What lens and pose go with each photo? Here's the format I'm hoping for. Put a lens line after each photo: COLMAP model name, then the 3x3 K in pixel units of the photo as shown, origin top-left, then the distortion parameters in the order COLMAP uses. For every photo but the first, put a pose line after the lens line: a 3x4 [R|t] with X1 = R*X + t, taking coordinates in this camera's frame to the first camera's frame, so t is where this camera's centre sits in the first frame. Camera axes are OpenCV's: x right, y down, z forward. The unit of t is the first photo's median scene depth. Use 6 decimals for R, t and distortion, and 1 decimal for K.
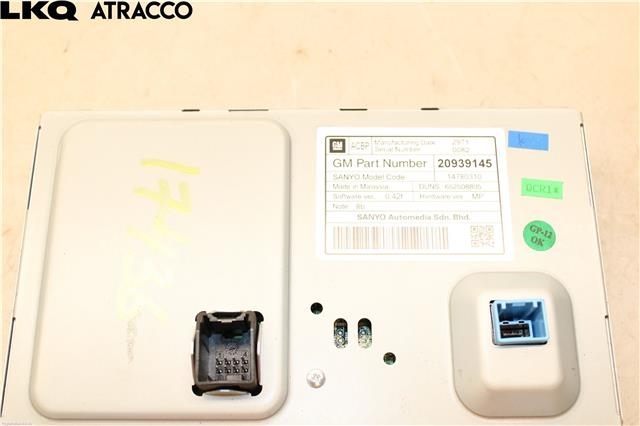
lens RADIAL K [[851.6, 0, 317.6], [0, 851.6, 211.0], [0, 0, 1]] dist [-0.020380, 0.000000]
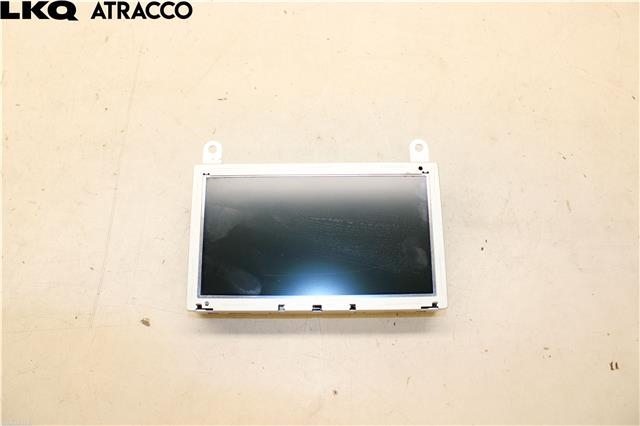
lens RADIAL K [[539.7, 0, 322.6], [0, 539.7, 214.5], [0, 0, 1]] dist [-0.101980, 0.044198]
pose [[0.999202, 0.039622, -0.005076, 0.004380], [-0.039683, 0.999136, -0.012346, 0.037348], [0.004582, 0.012537, 0.999911, -0.492879]]
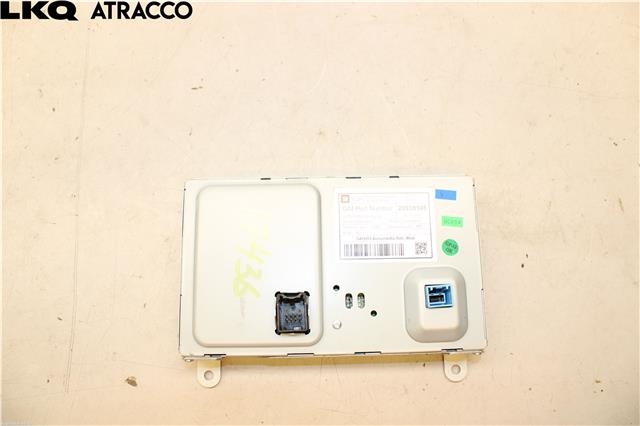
lens RADIAL K [[539.7, 0, 318.1], [0, 539.7, 213.5], [0, 0, 1]] dist [-0.101980, 0.044198]
pose [[0.999681, -0.014681, 0.020559, -0.064228], [0.011302, 0.987726, 0.155789, -0.241128], [-0.022593, -0.155507, 0.987576, -0.187920]]
